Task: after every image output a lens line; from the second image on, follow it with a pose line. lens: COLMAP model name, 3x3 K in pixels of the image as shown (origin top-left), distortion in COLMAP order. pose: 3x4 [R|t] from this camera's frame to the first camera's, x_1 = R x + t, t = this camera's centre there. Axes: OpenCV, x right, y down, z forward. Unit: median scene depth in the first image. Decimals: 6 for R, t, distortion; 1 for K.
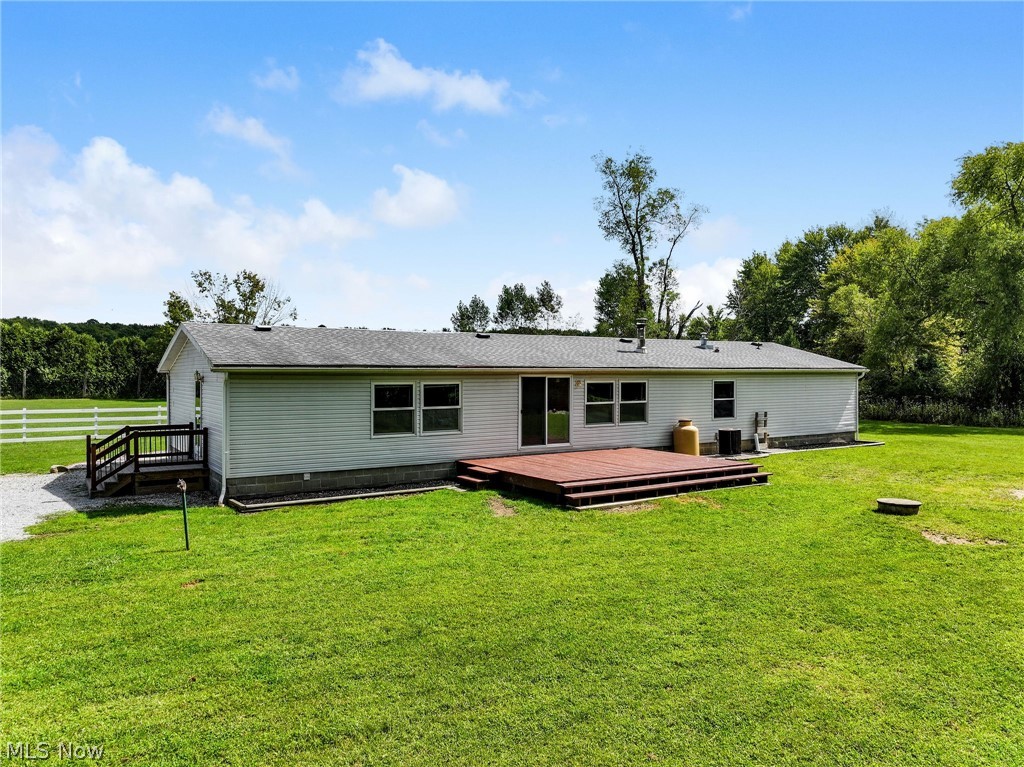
lens RADIAL K [[718.4, 0, 512.0], [0, 718.4, 383.5], [0, 0, 1]] dist [-0.004913, 0.022991]
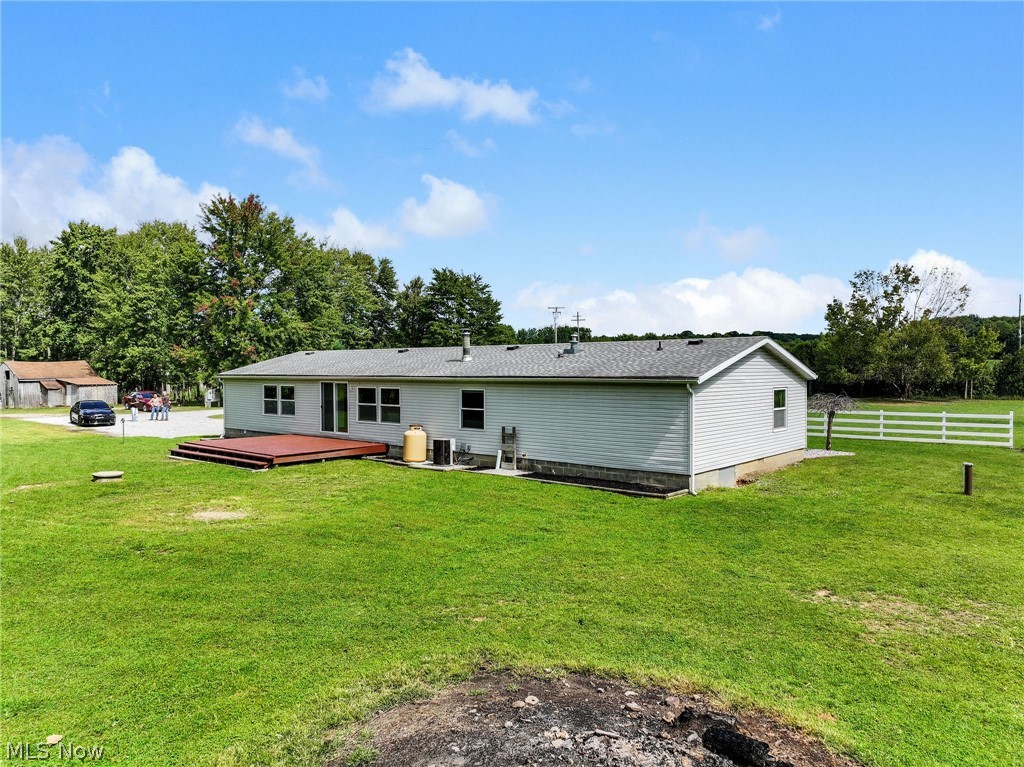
lens RADIAL K [[718.4, 0, 512.0], [0, 718.4, 383.5], [0, 0, 1]] dist [-0.004913, 0.022991]
pose [[0.280659, 0.011243, -0.959742, 1.249511], [-0.017837, 0.999820, 0.006496, -0.019551], [0.959642, 0.015296, 0.280809, 0.799323]]
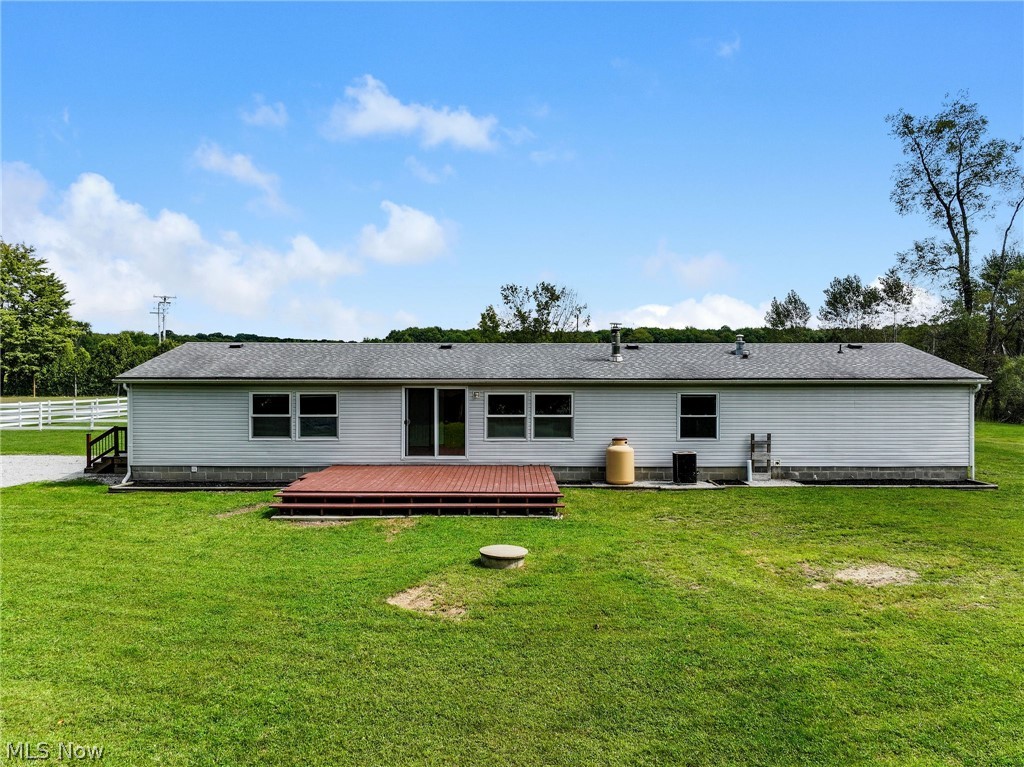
lens RADIAL K [[719.3, 0, 437.3], [0, 719.3, 371.0], [0, 0, 1]] dist [-0.008546, -0.001632]
pose [[0.836275, -0.004064, -0.548296, 0.508547], [-0.008647, 0.999750, -0.020599, -0.010490], [0.548243, 0.021968, 0.836031, 0.140506]]
